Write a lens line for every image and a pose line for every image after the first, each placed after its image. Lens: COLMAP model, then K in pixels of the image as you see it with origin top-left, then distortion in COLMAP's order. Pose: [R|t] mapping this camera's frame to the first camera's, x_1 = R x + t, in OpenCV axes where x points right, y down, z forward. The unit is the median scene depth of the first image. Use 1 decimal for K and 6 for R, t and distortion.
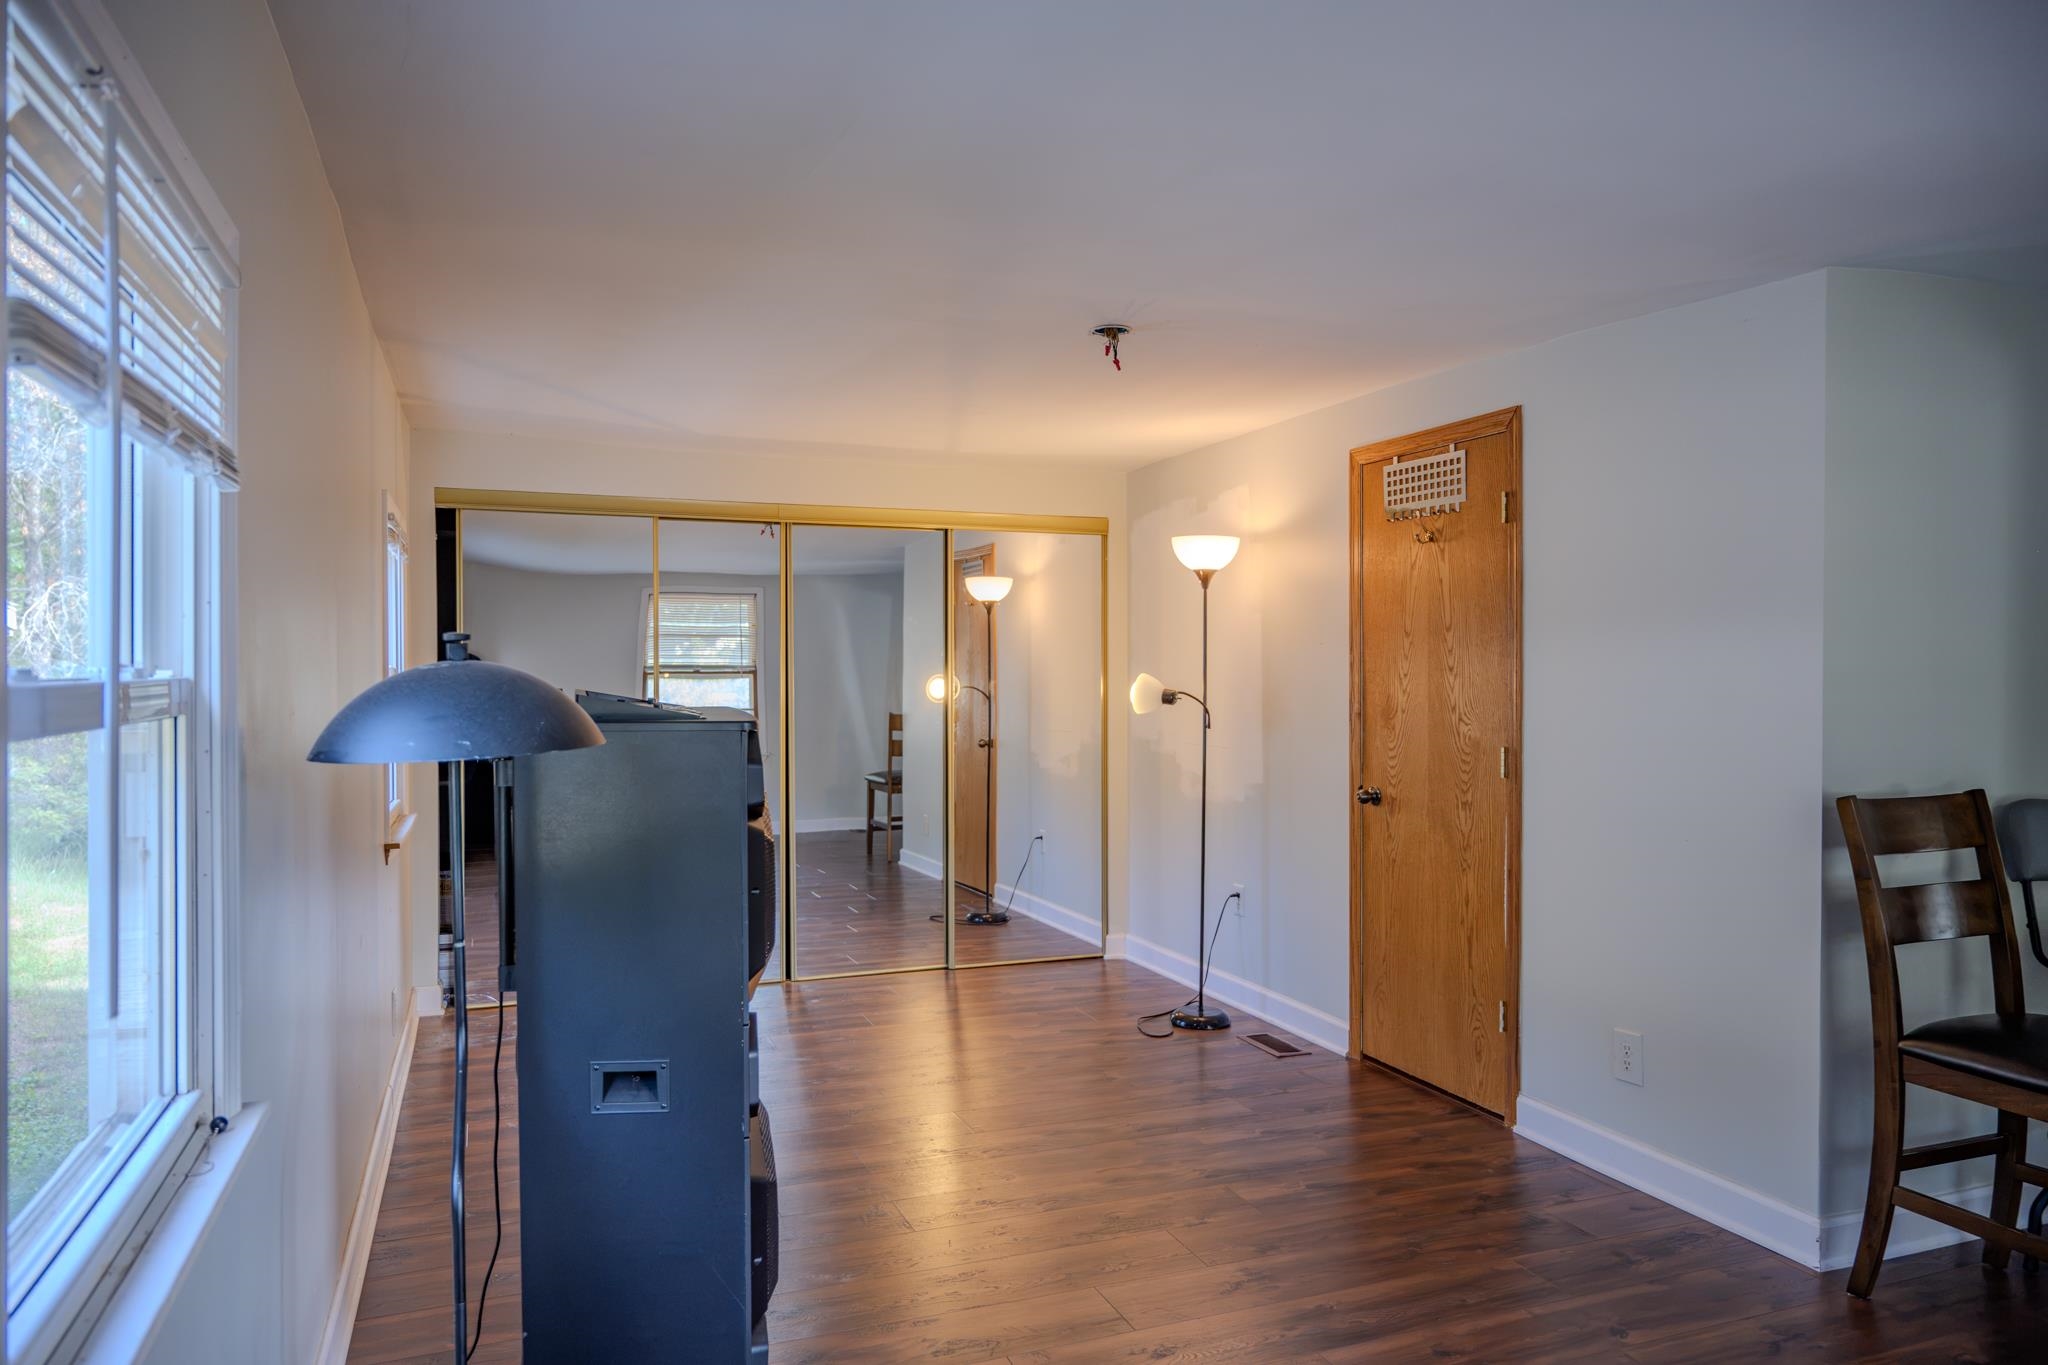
lens RADIAL K [[1374.7, 0, 1024.0], [0, 1374.7, 682.5], [0, 0, 1]] dist [-0.028415, 0.000500]
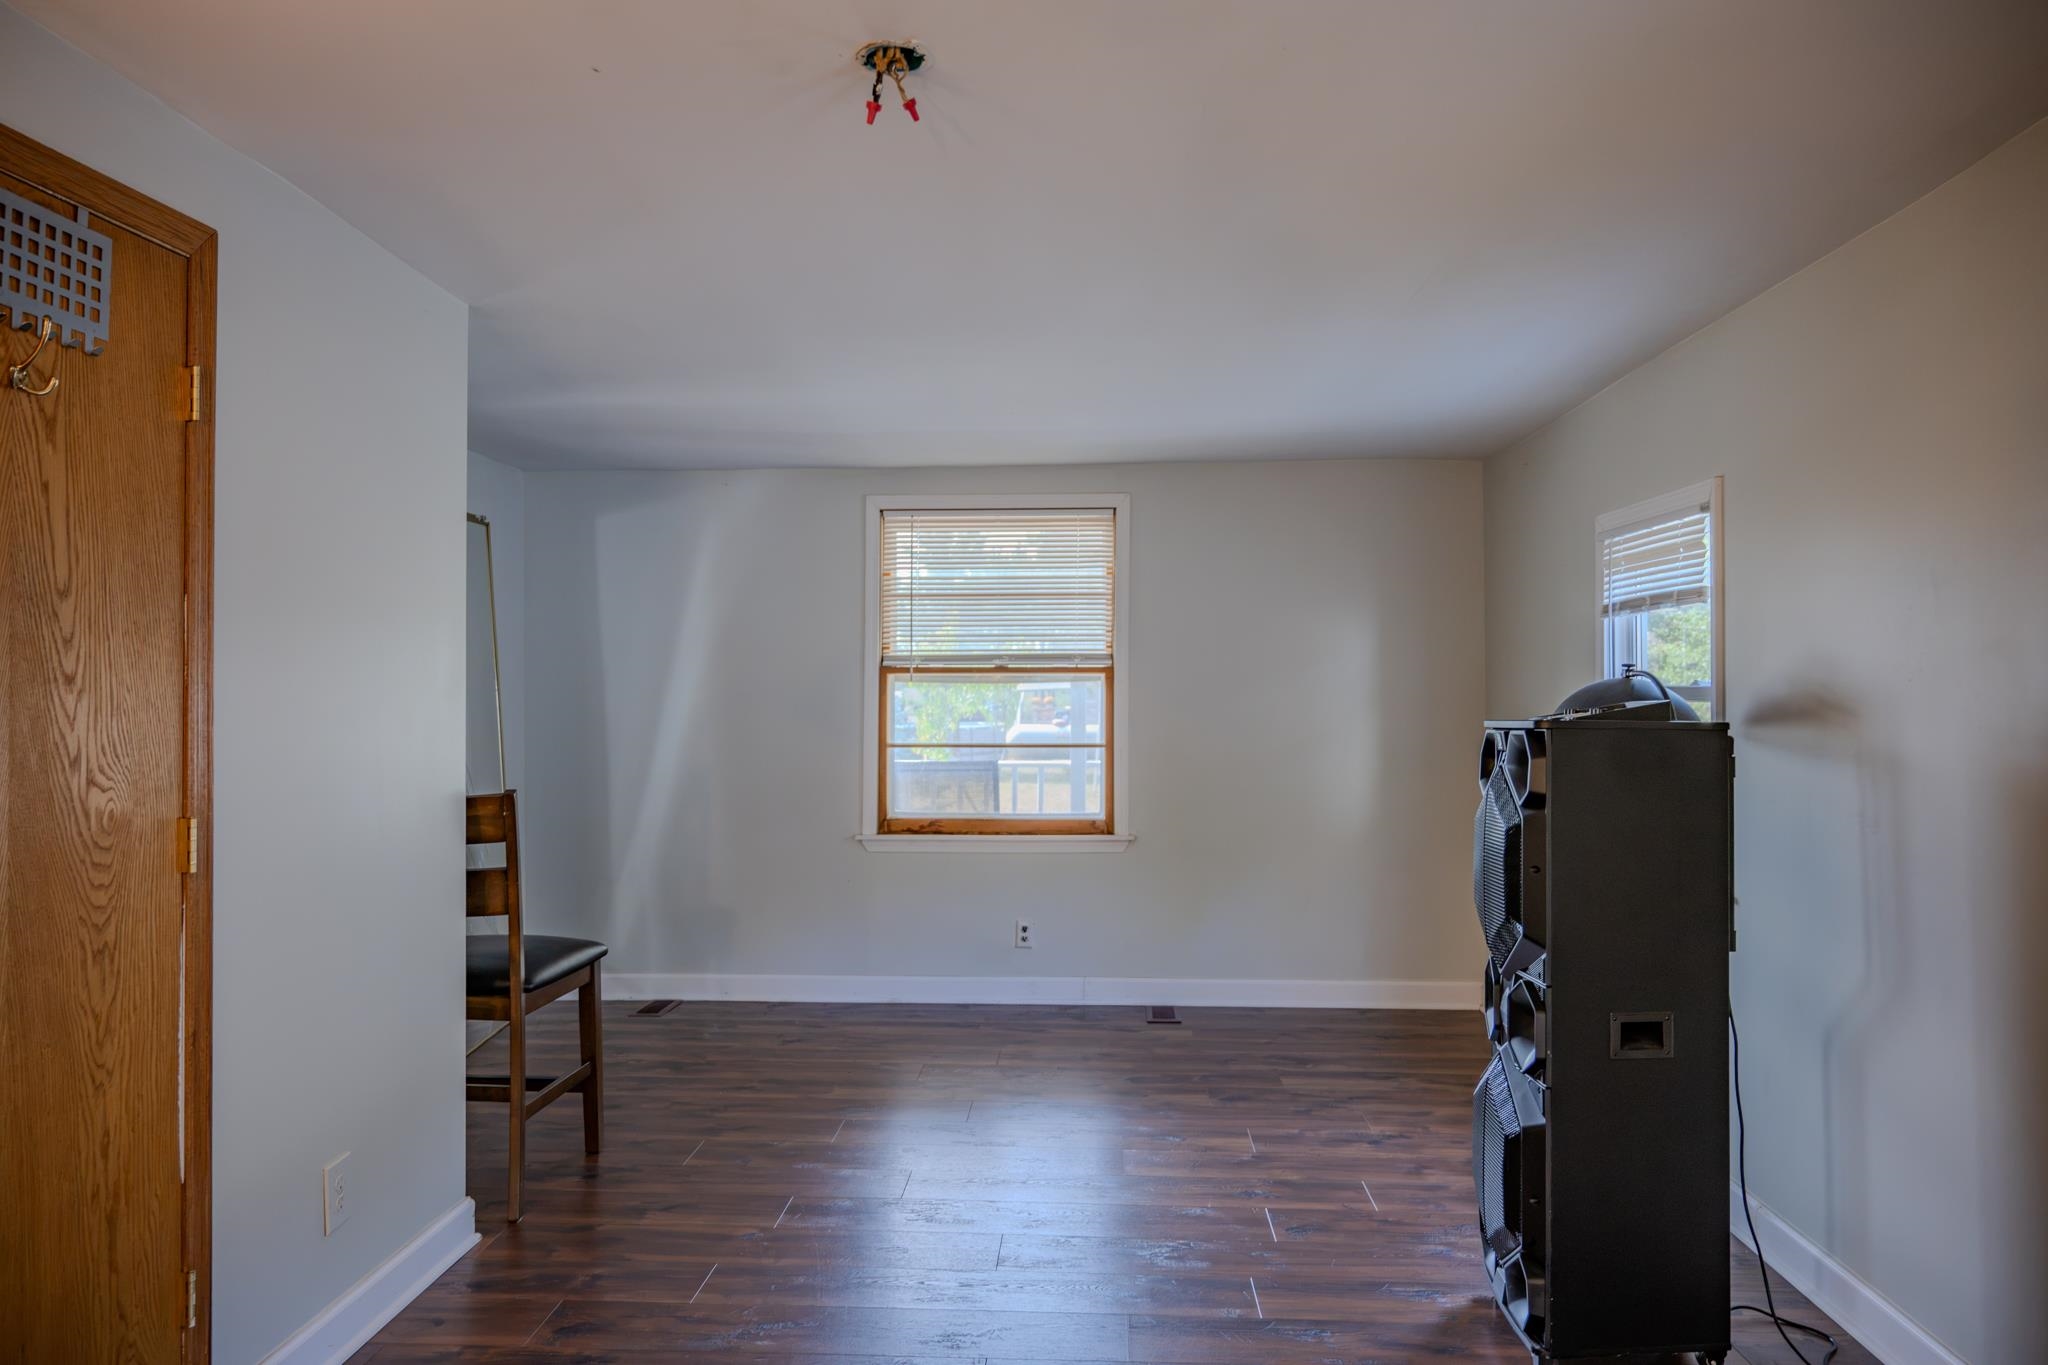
lens RADIAL K [[1378.9, 0, 1012.5], [0, 1378.9, 678.7], [0, 0, 1]] dist [-0.008093, 0.006319]
pose [[-0.911839, 0.003433, 0.410534, -0.159933], [0.004385, 0.999989, 0.001377, -0.008010], [-0.410525, 0.003056, -0.911844, 1.155568]]
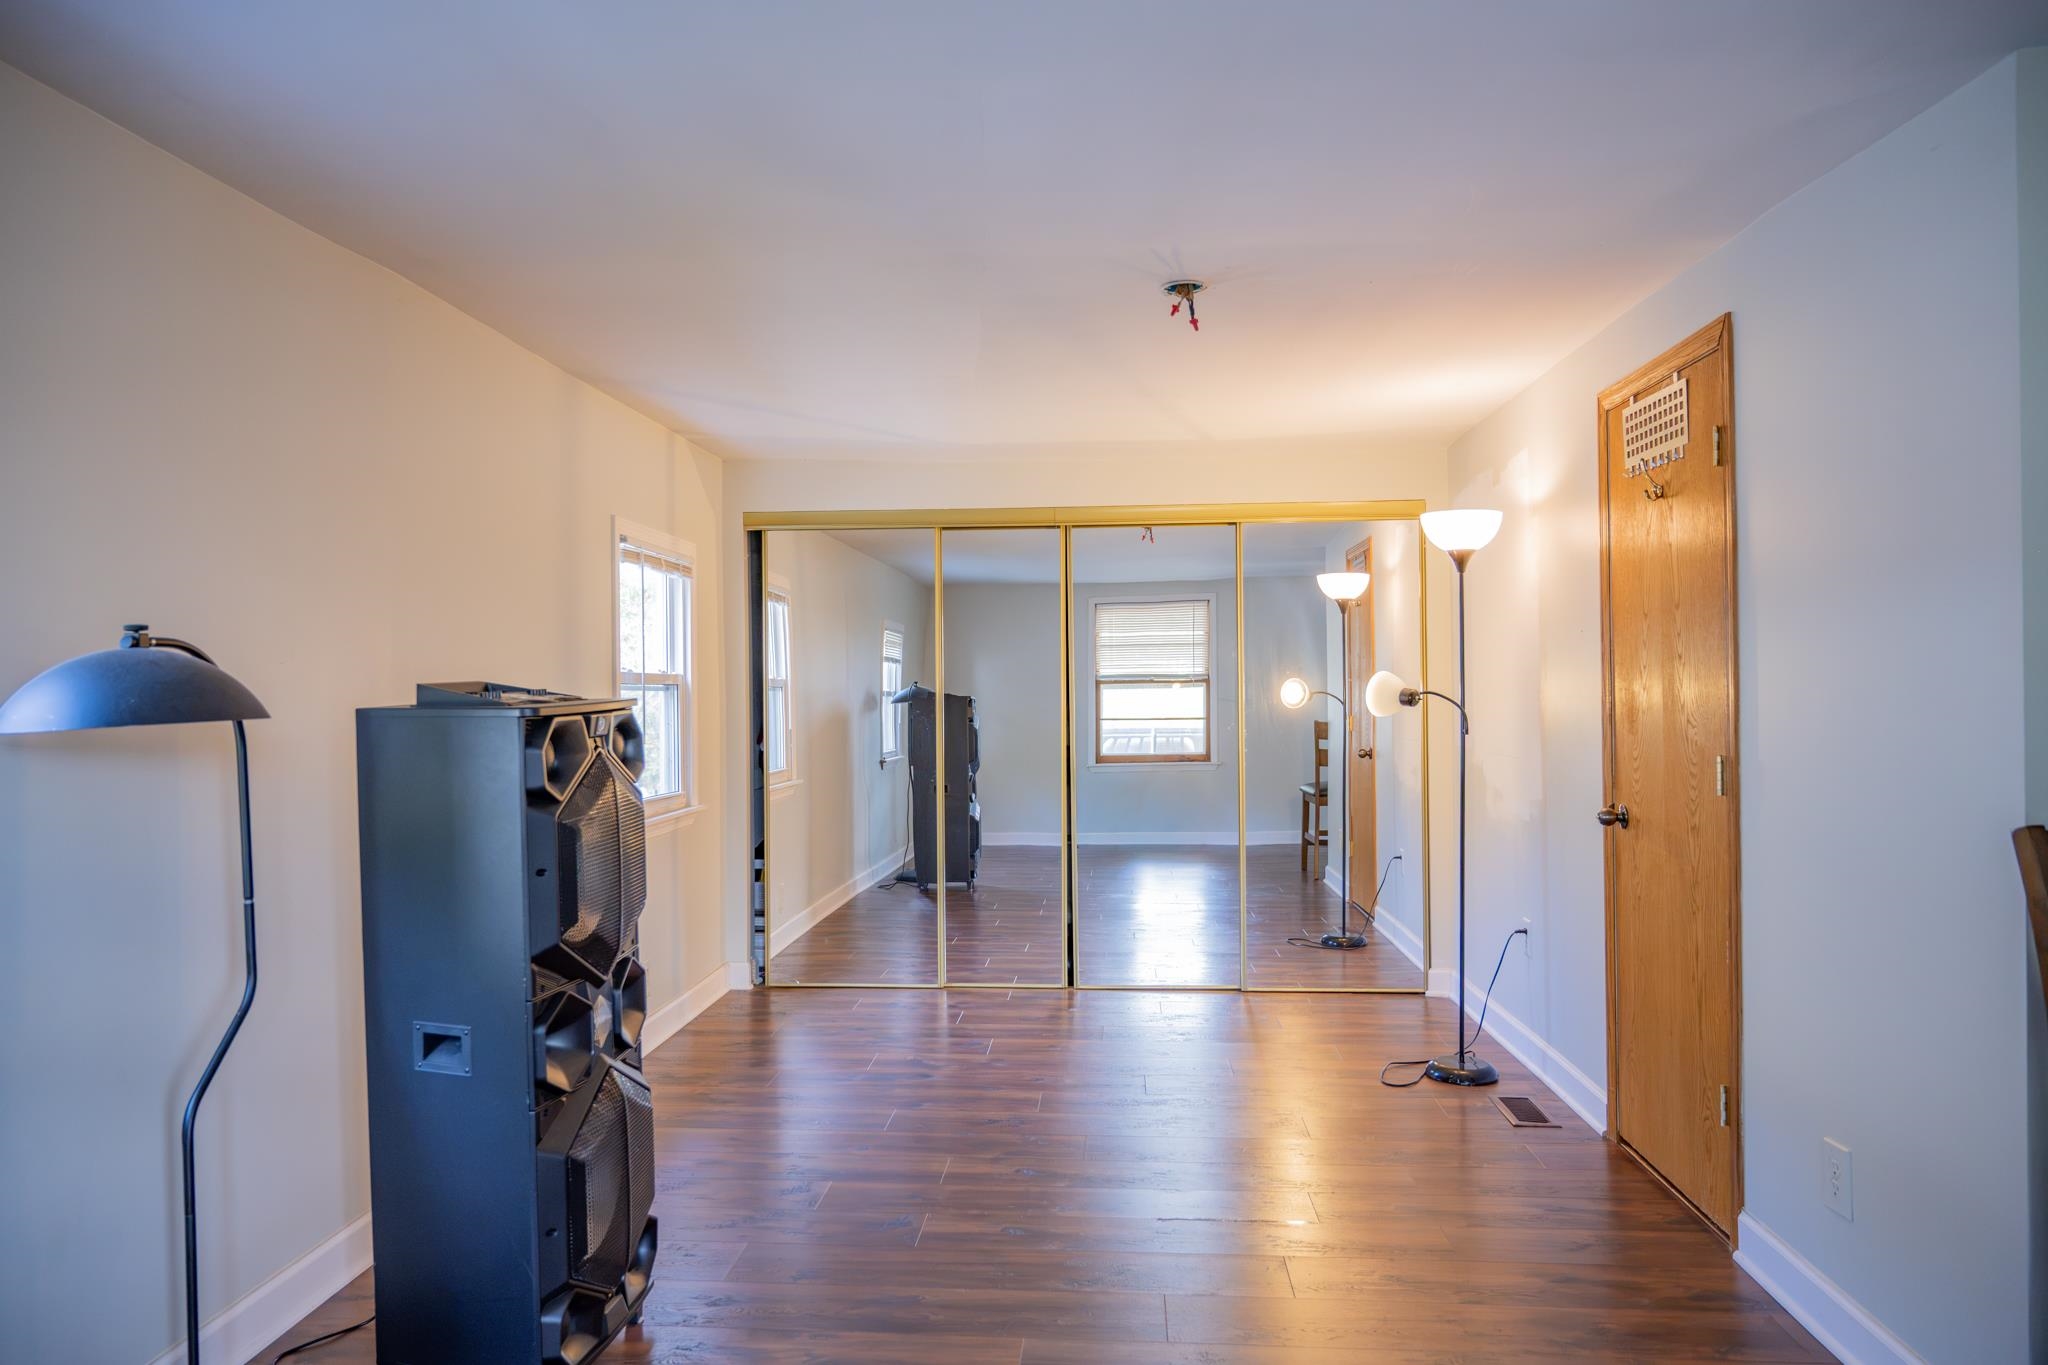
lens RADIAL K [[1378.9, 0, 1012.5], [0, 1378.9, 678.7], [0, 0, 1]] dist [-0.008093, 0.006319]
pose [[0.899758, -0.010117, -0.436272, 0.276910], [0.004312, 0.999889, -0.014293, 0.010999], [0.436368, 0.010979, 0.899702, 0.105457]]
